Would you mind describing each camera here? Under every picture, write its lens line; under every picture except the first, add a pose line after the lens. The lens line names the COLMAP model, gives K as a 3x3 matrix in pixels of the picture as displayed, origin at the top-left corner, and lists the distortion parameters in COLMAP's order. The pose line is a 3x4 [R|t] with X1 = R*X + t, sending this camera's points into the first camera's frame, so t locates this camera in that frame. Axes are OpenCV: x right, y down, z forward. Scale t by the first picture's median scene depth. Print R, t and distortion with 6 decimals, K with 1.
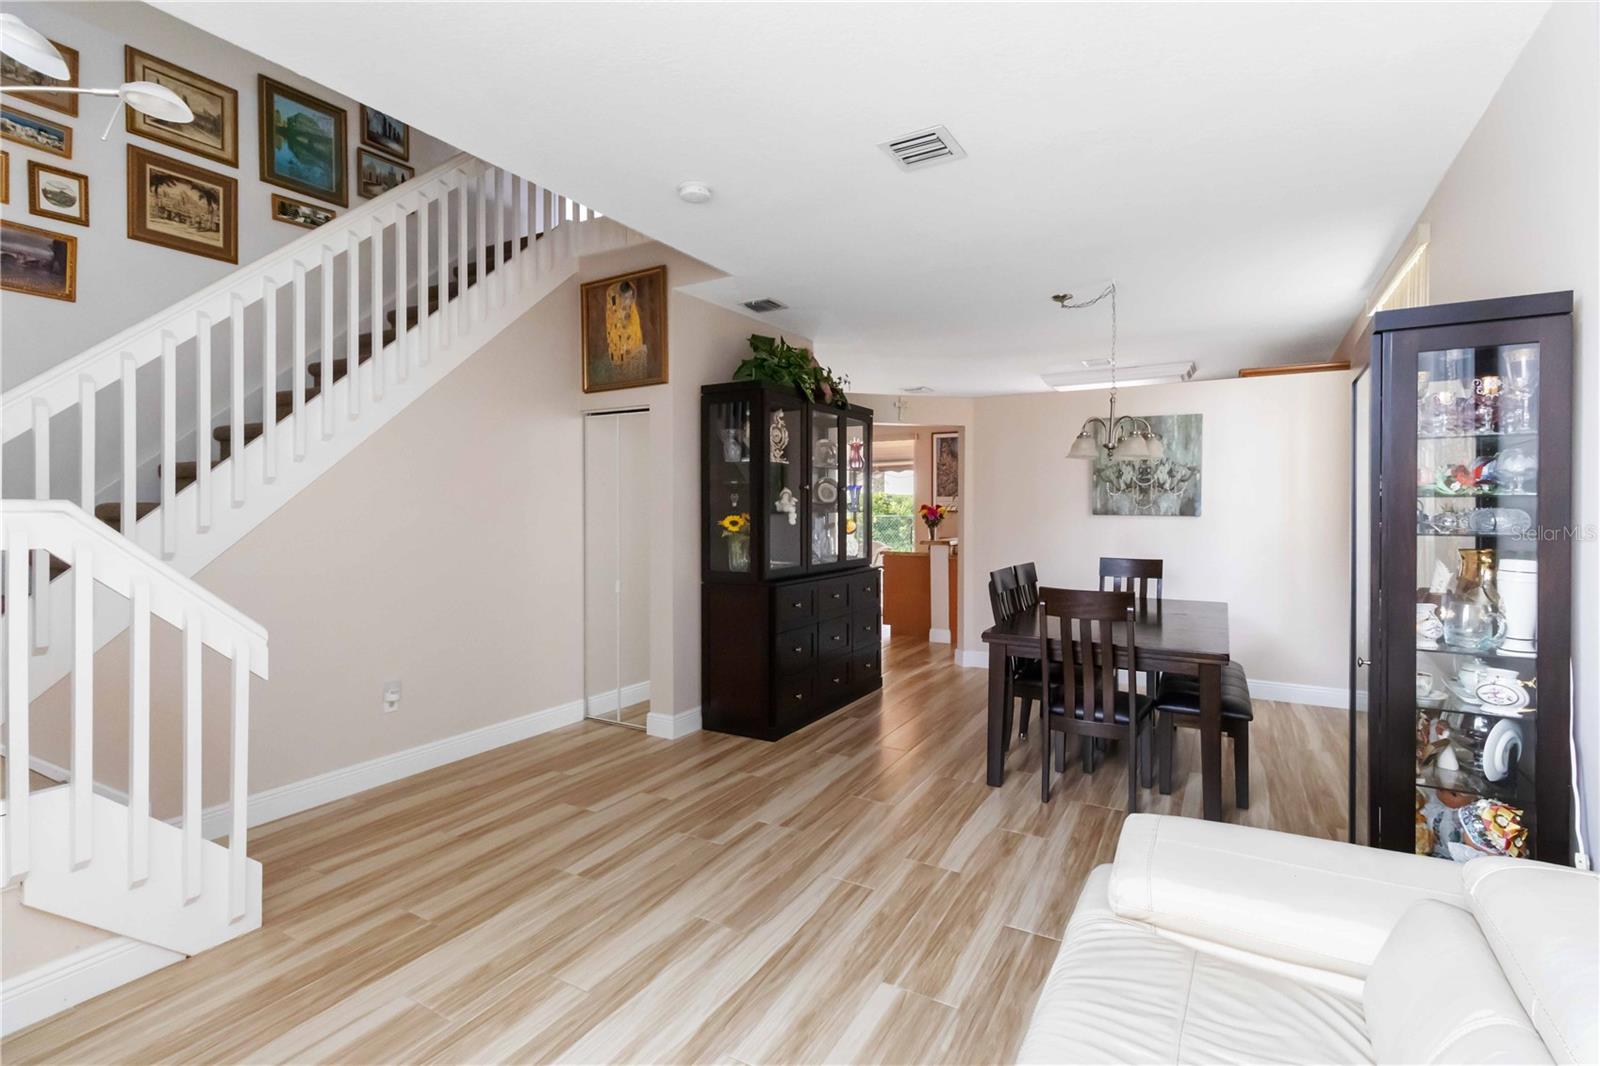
lens RADIAL K [[749.1, 0, 808.1], [0, 749.1, 526.5], [0, 0, 1]] dist [0.001750, 0.000197]
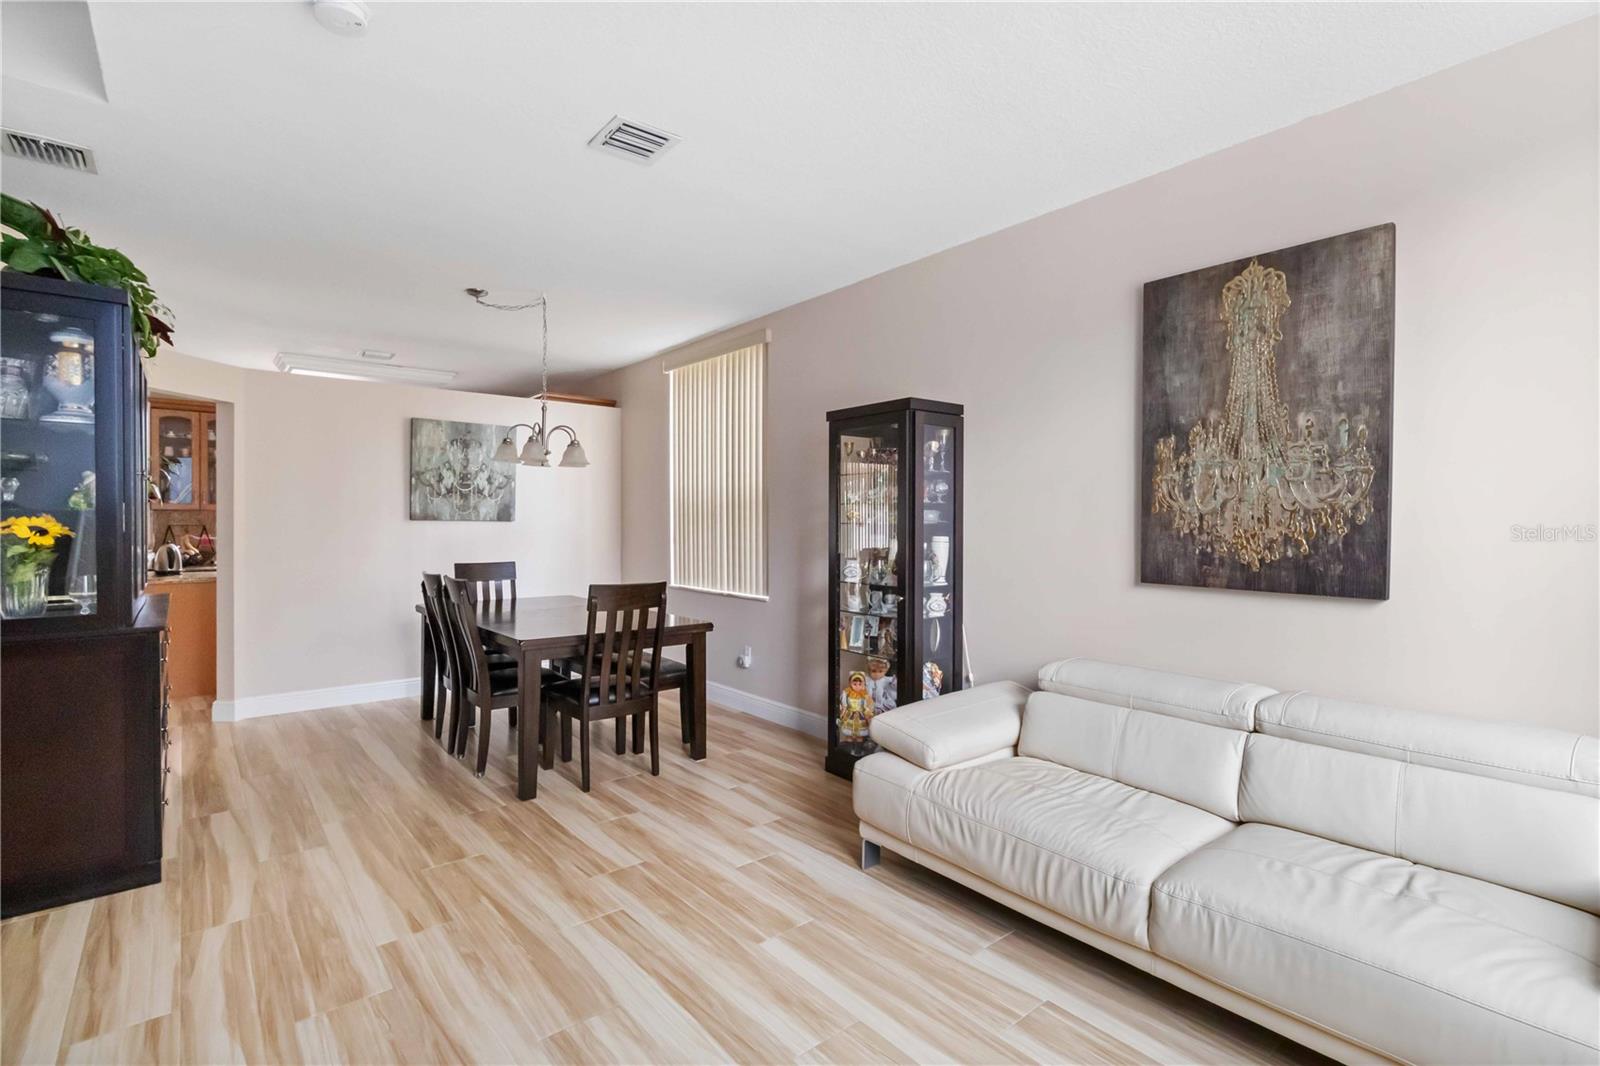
lens RADIAL K [[749.1, 0, 808.8], [0, 749.1, 545.5], [0, 0, 1]] dist [0.001750, 0.000197]
pose [[0.342815, -0.030782, 0.938899, -0.545518], [0.022132, 0.999450, 0.024686, 0.006227], [-0.939142, 0.012317, 0.343308, 0.348363]]
